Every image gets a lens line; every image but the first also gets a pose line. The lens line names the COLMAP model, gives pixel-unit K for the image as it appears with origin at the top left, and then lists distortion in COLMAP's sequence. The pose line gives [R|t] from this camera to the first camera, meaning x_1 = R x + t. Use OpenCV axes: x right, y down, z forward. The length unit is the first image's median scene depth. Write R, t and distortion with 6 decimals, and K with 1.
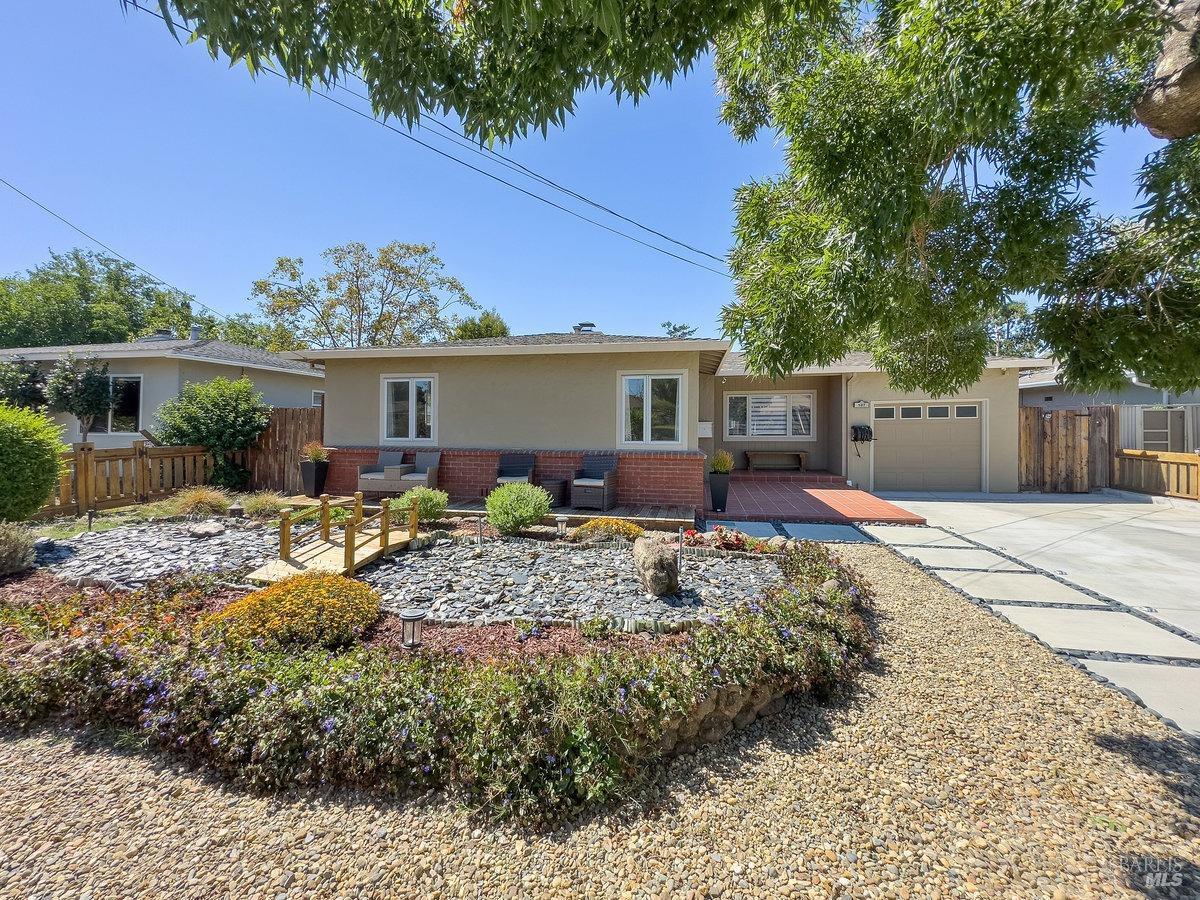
lens RADIAL K [[478.9, 0, 603.0], [0, 478.9, 449.7], [0, 0, 1]] dist [0.000260, -0.000225]
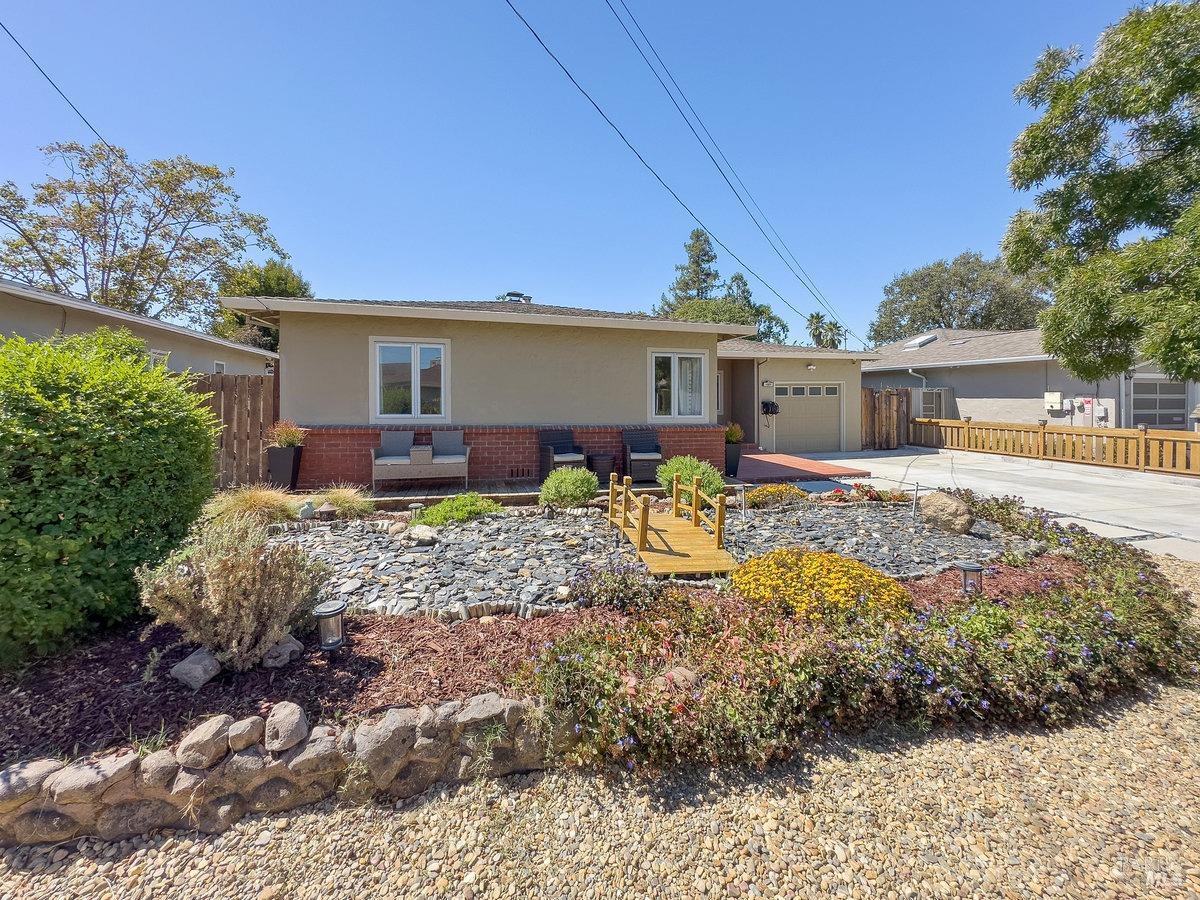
lens RADIAL K [[478.9, 0, 599.3], [0, 478.9, 429.2], [0, 0, 1]] dist [0.000260, -0.000225]
pose [[0.905151, -0.021470, 0.424548, -0.393940], [0.017696, 0.999761, 0.012831, -0.002909], [-0.424722, -0.004101, 0.905314, 0.080478]]
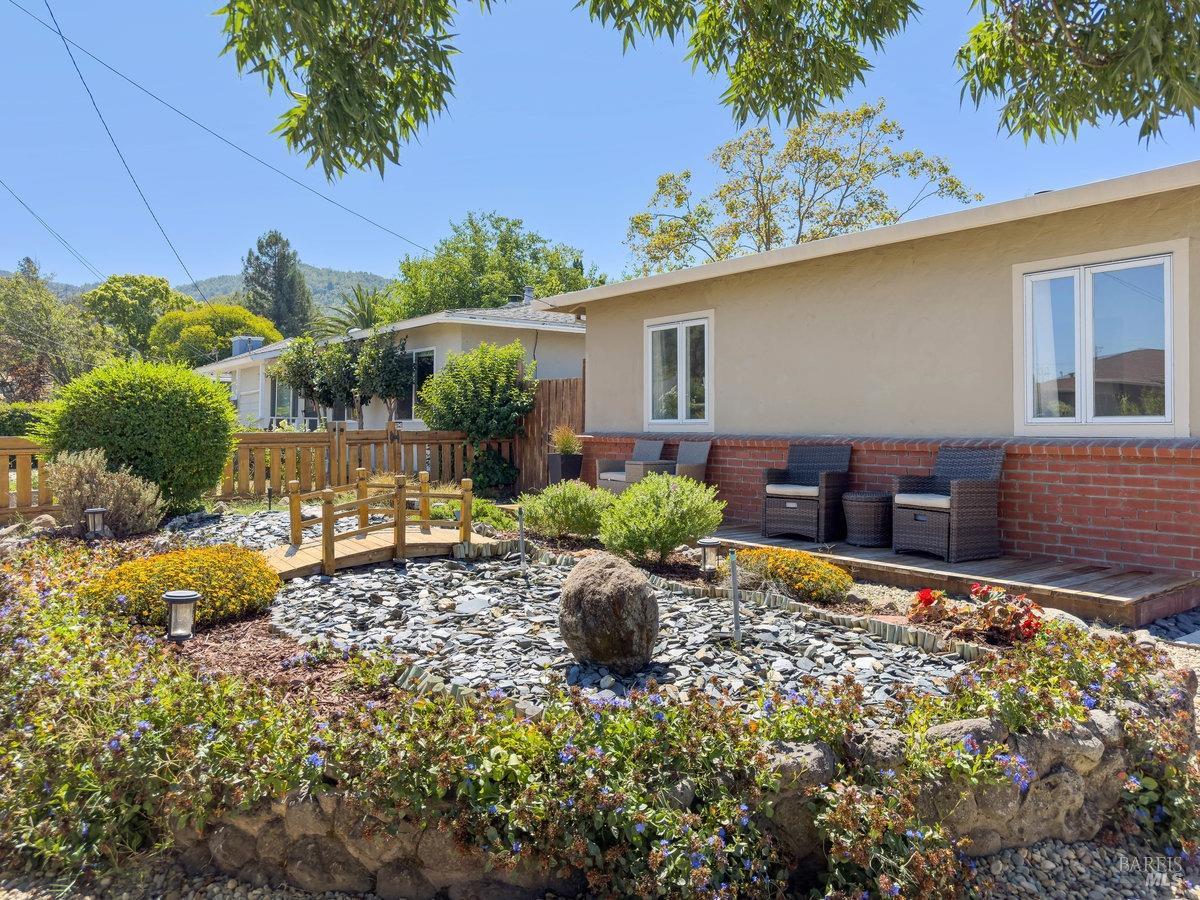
lens RADIAL K [[861.9, 0, 609.1], [0, 861.9, 437.0], [0, 0, 1]] dist [0.004138, 0.002215]
pose [[0.751044, 0.004108, -0.660239, 0.217813], [-0.031605, 0.999058, -0.029735, 0.028687], [0.659495, 0.043199, 0.750467, 0.096030]]
